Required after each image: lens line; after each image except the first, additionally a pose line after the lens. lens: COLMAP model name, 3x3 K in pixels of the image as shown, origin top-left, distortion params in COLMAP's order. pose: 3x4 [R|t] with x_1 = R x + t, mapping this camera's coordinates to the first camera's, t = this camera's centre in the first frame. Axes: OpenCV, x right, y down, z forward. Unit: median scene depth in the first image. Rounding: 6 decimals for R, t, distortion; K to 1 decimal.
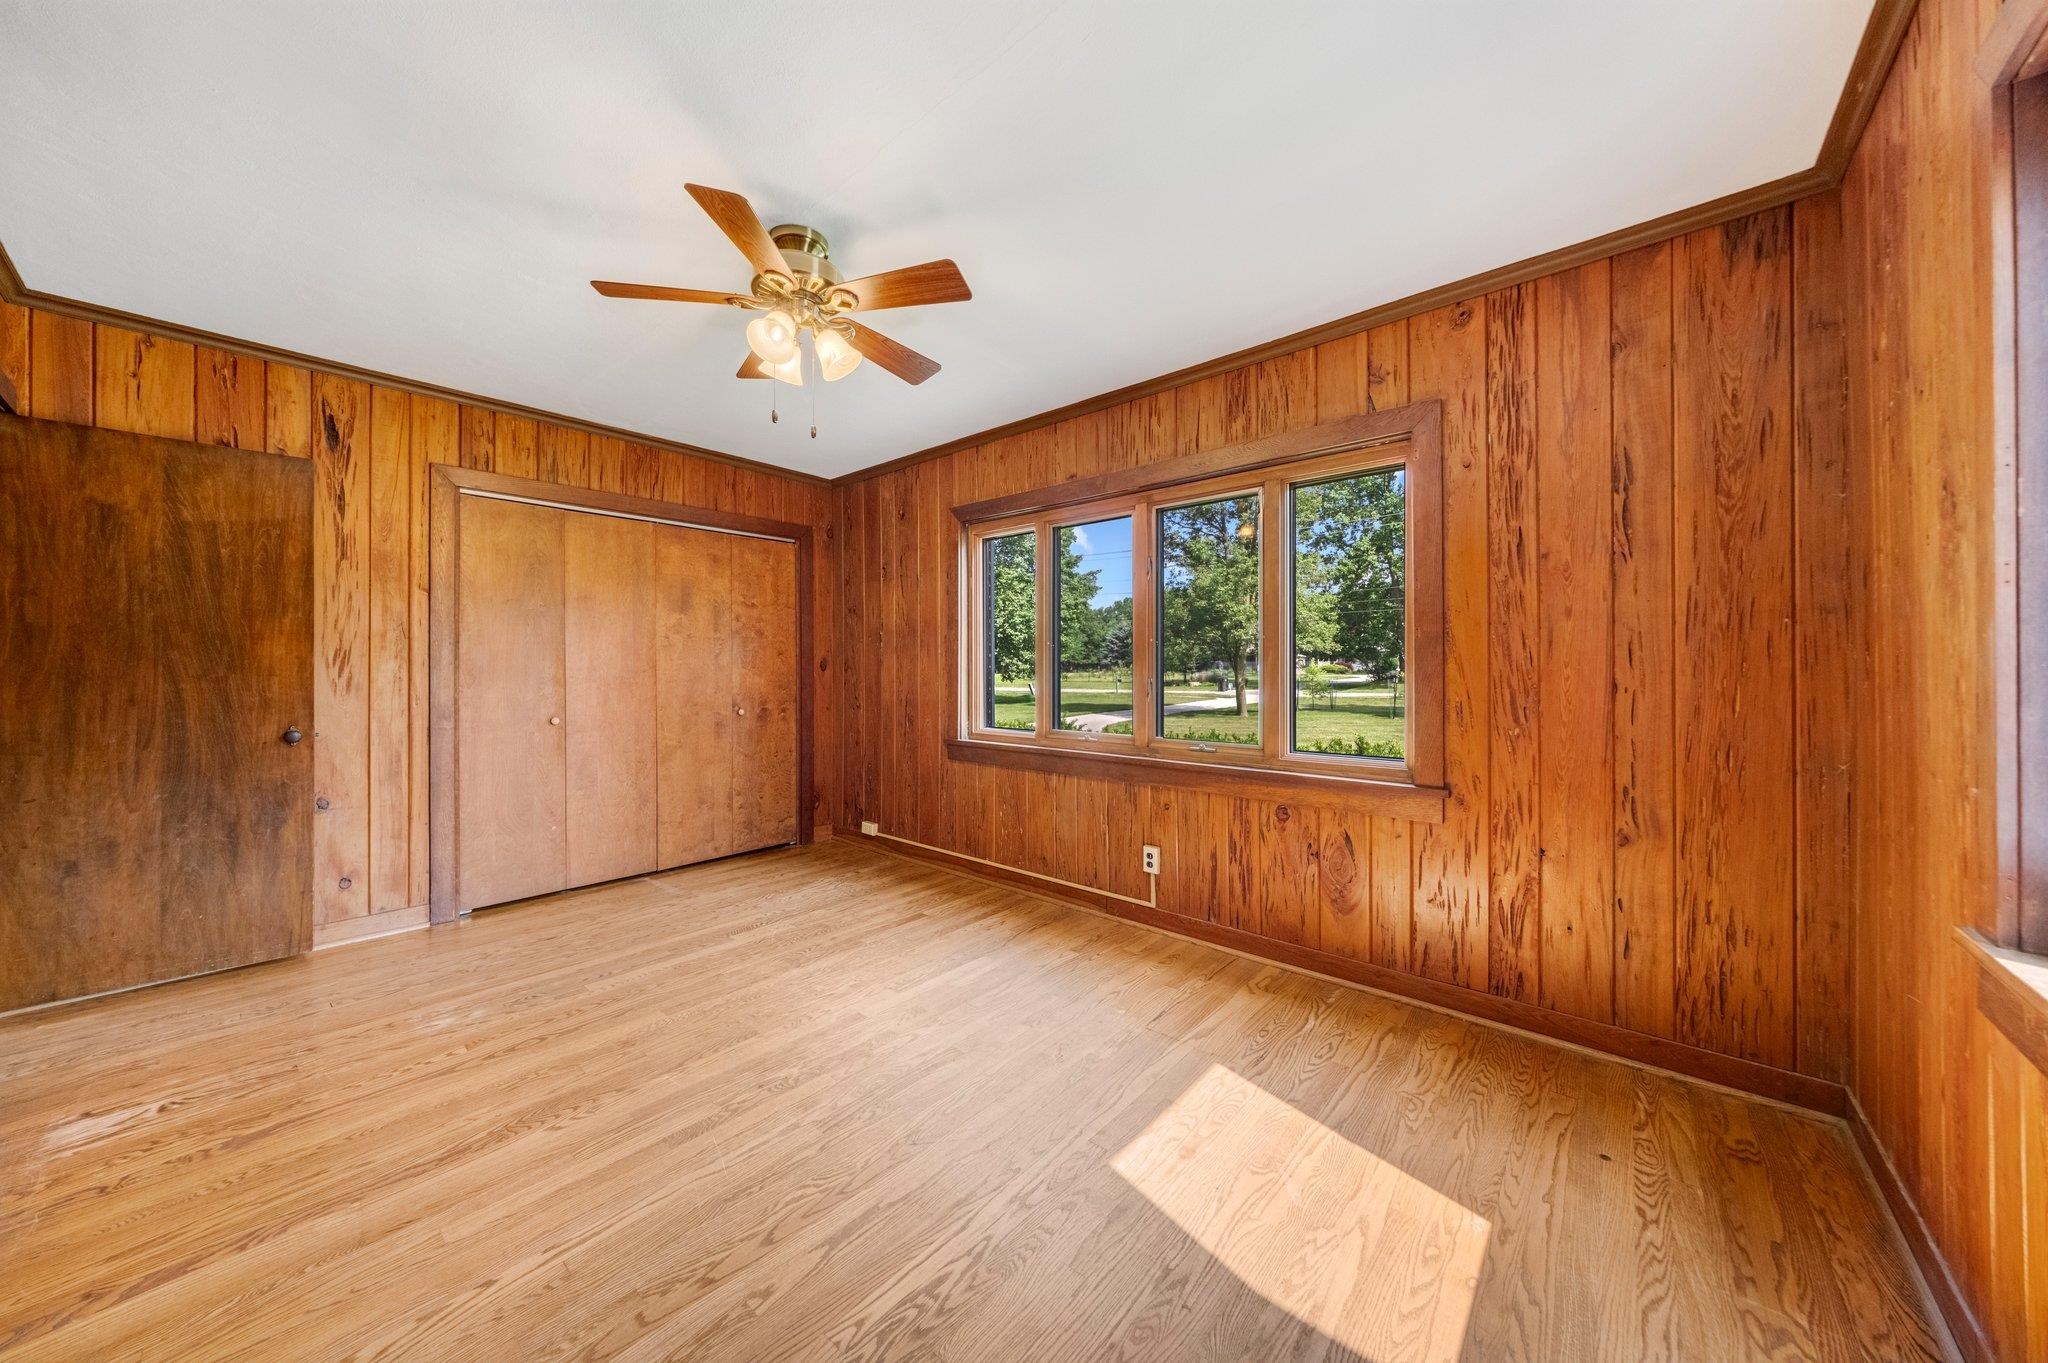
lens RADIAL K [[700.1, 0, 1021.0], [0, 700.1, 673.3], [0, 0, 1]] dist [0.001994, -0.000740]
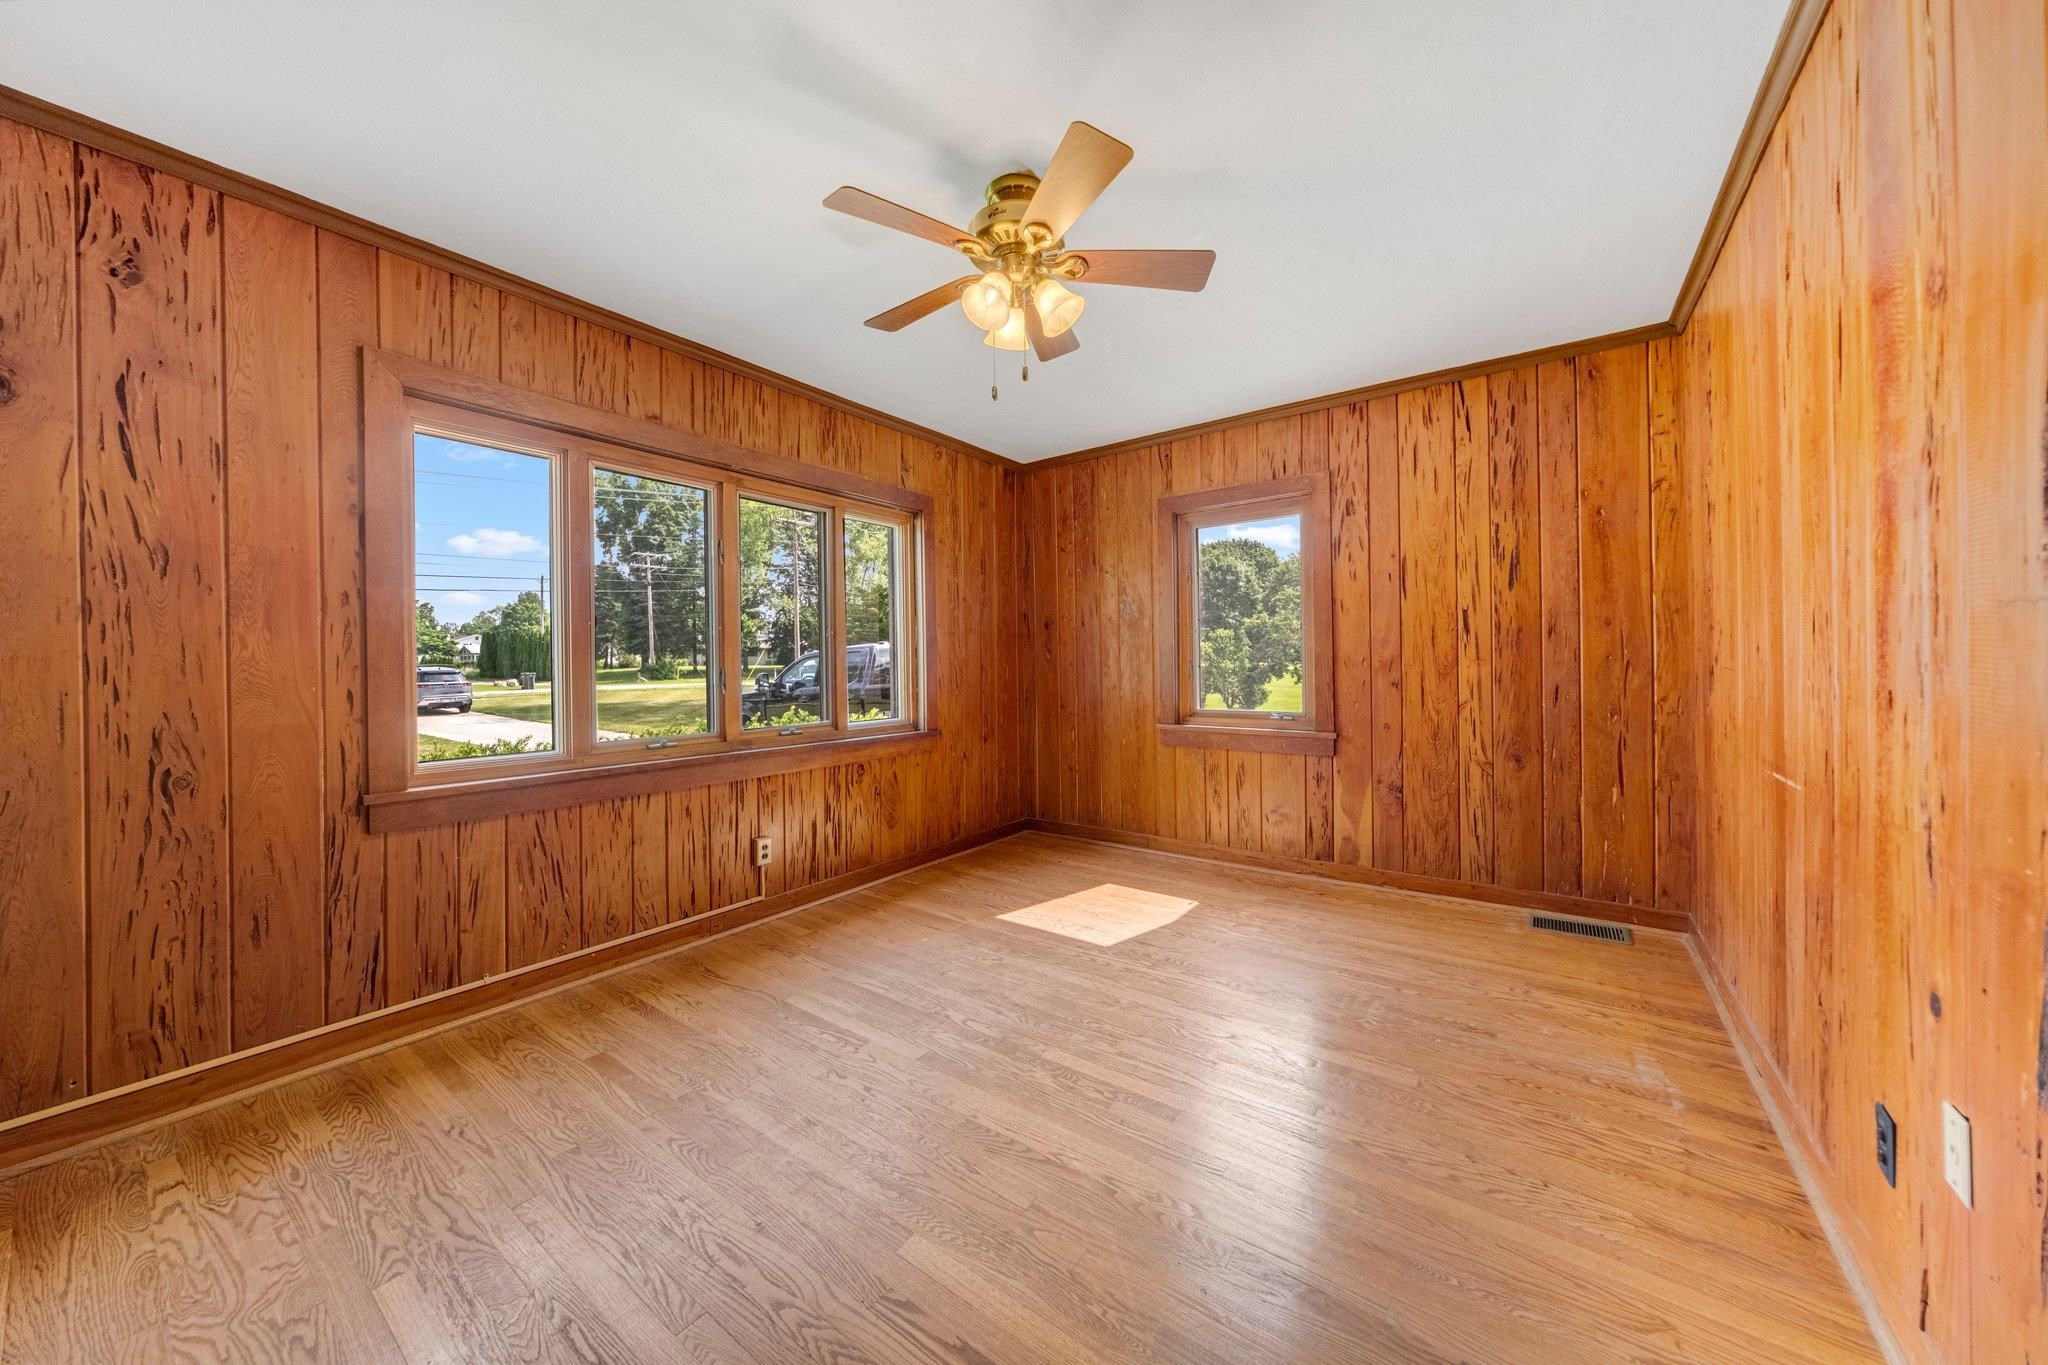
lens RADIAL K [[700.1, 0, 1025.7], [0, 700.1, 661.2], [0, 0, 1]] dist [0.001994, -0.000740]
pose [[-0.089701, -0.001007, 0.995968, -0.888704], [0.011442, 0.999932, 0.002042, -0.000304], [-0.995903, 0.011579, -0.089684, 0.763762]]
